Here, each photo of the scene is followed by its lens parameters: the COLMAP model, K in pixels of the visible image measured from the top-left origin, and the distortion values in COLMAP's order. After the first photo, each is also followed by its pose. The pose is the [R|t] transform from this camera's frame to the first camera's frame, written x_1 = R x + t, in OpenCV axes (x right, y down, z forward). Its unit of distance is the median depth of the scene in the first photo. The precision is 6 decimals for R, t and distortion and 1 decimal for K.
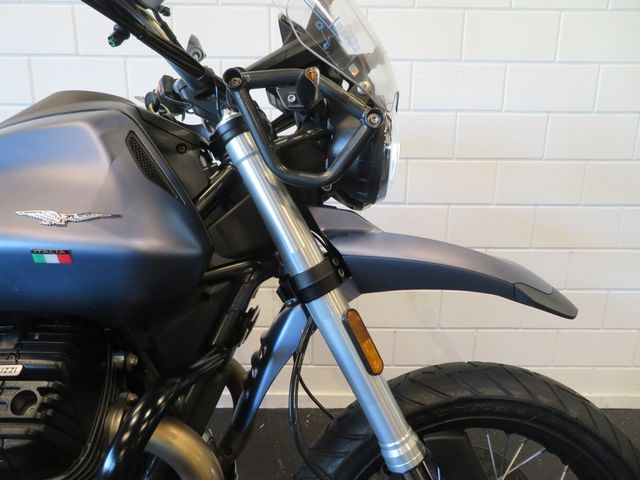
lens RADIAL K [[441.1, 0, 320.0], [0, 441.1, 240.0], [0, 0, 1]] dist [-0.043089, 0.001136]
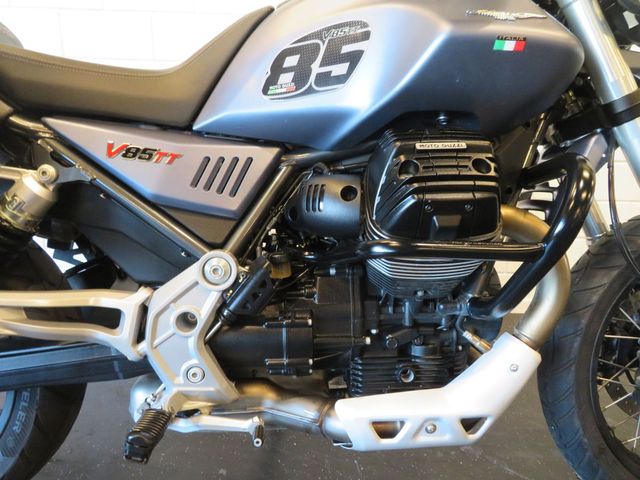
lens RADIAL K [[439.3, 0, 320.0], [0, 439.3, 240.0], [0, 0, 1]] dist [0.032815, 0.000499]
pose [[0.998799, -0.005538, 0.048684, -0.921143], [0.002978, 0.998616, 0.052502, 0.395065], [-0.048908, -0.052294, 0.997433, -0.185301]]
